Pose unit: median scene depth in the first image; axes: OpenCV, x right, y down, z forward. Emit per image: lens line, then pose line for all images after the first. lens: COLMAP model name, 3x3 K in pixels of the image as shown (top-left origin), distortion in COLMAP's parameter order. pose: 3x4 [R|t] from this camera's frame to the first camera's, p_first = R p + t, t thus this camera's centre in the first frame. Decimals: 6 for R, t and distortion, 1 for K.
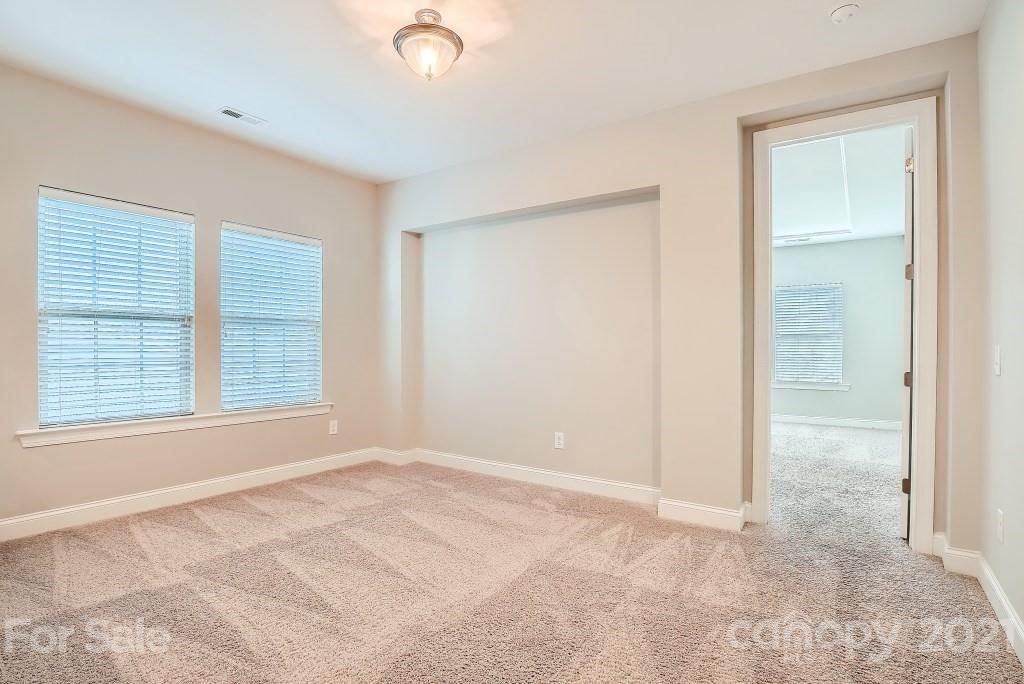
lens RADIAL K [[500.3, 0, 507.6], [0, 500.3, 348.5], [0, 0, 1]] dist [0.013202, 0.000398]
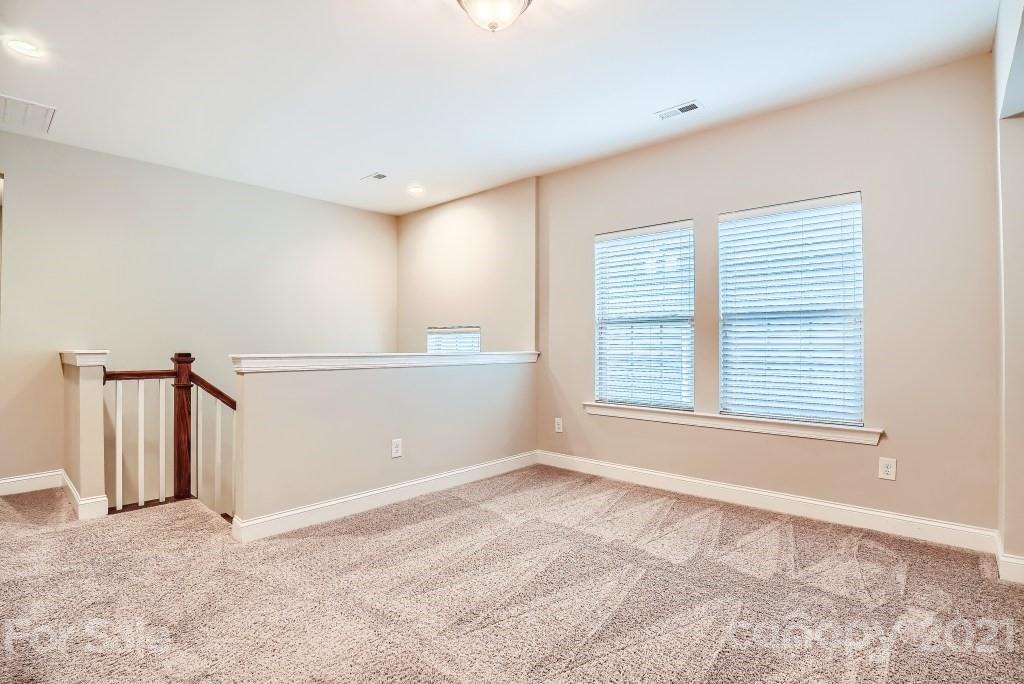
lens RADIAL K [[500.3, 0, 515.5], [0, 500.3, 342.1], [0, 0, 1]] dist [0.013202, 0.000398]
pose [[-0.065889, -0.015916, -0.997700, 0.445531], [-0.008910, 0.999842, -0.015362, 0.008405], [0.997787, 0.007877, -0.066021, 0.731960]]
